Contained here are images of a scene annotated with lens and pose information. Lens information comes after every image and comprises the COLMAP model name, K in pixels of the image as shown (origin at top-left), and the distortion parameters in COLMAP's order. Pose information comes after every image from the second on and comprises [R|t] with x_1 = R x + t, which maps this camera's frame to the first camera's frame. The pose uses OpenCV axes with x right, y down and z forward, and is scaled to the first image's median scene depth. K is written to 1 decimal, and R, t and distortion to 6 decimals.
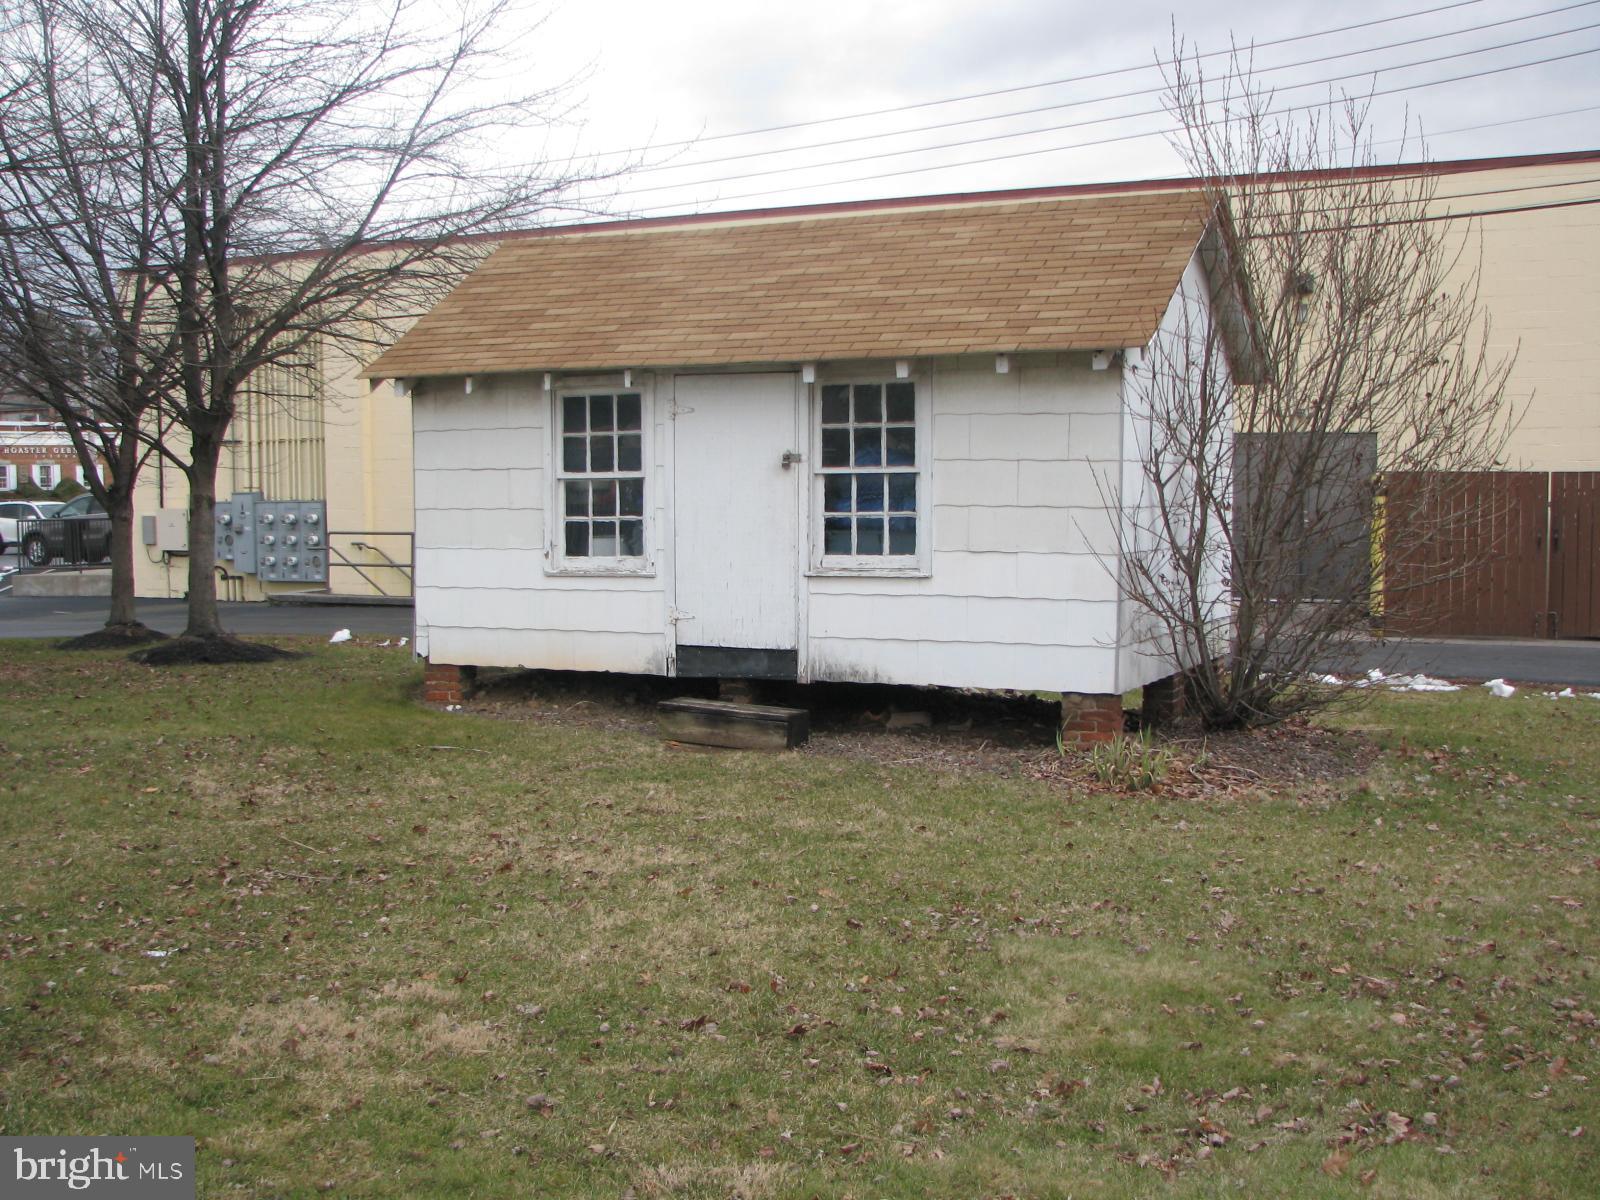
lens RADIAL K [[1723.4, 0, 823.9], [0, 1723.4, 607.7], [0, 0, 1]] dist [-0.205493, 0.282886]
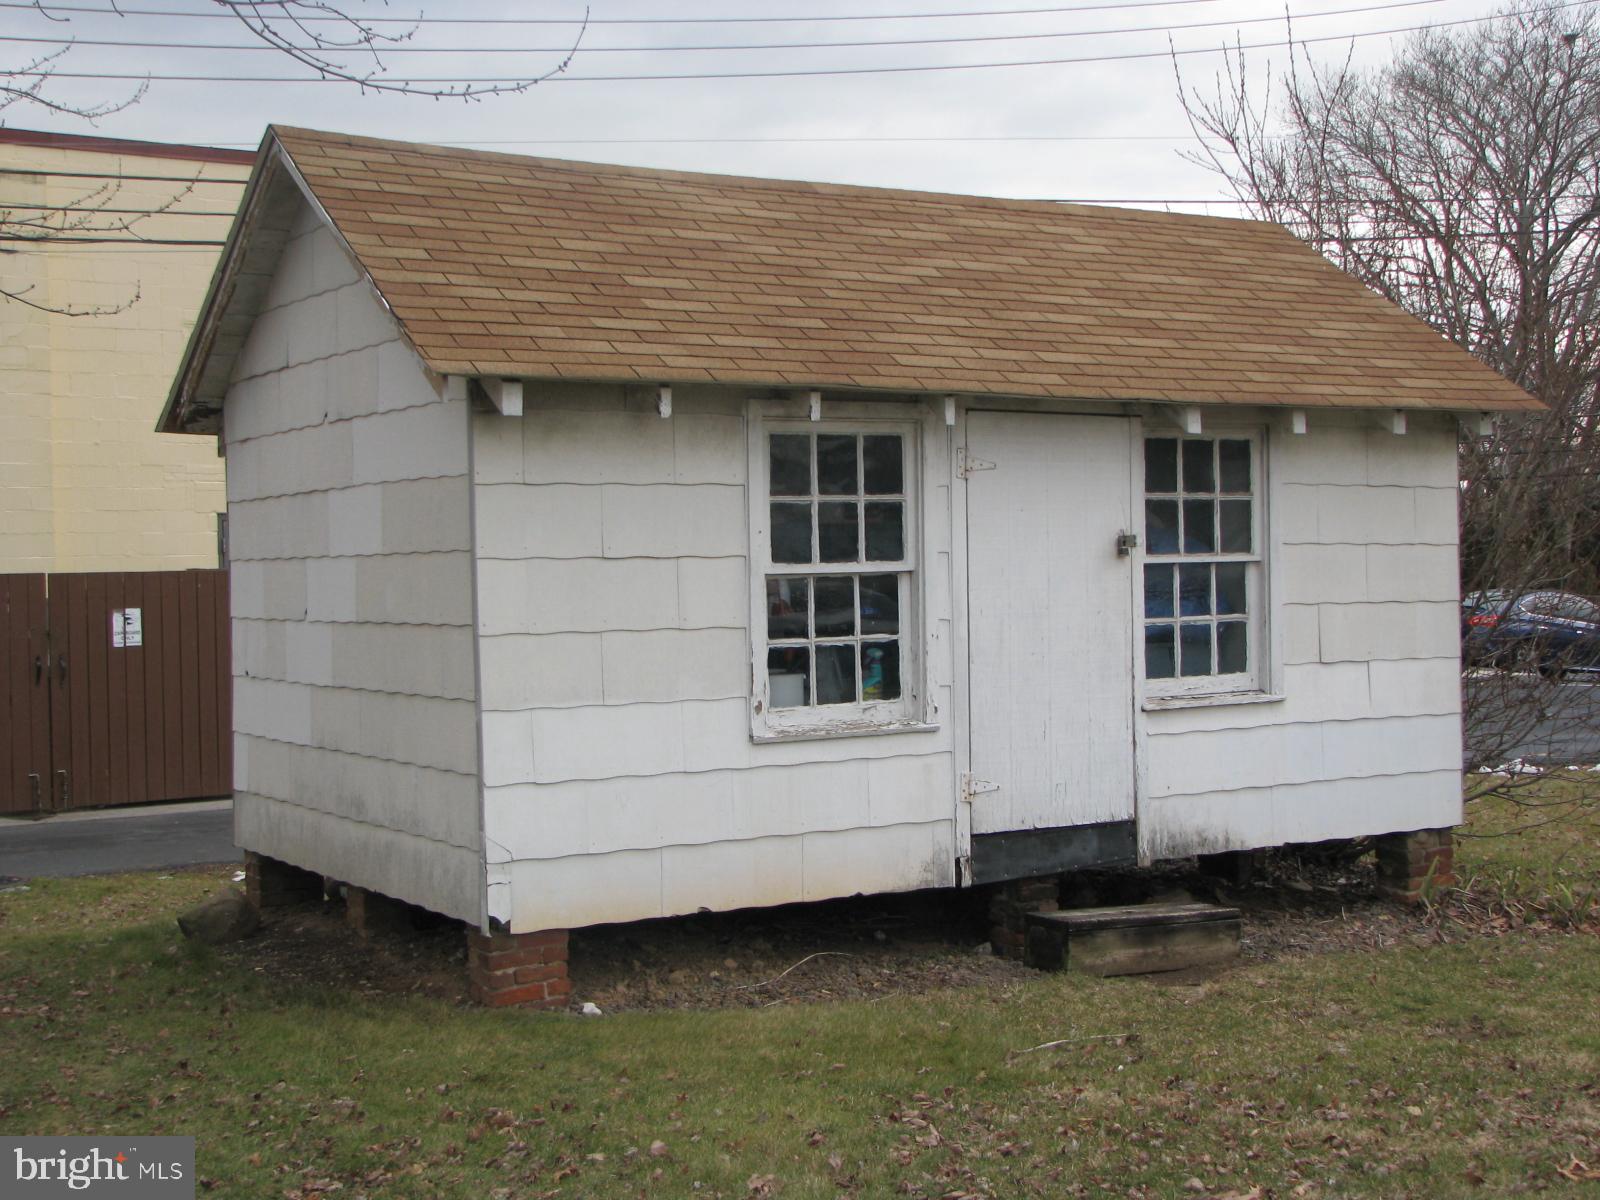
lens RADIAL K [[2218.9, 0, 839.8], [0, 2218.9, 602.6], [0, 0, 1]] dist [-0.042845, 0.030274]
pose [[0.543202, -0.014186, 0.839482, -0.802402], [0.078710, 0.996314, -0.034095, -0.039827], [-0.835904, 0.084596, 0.542317, 0.596795]]
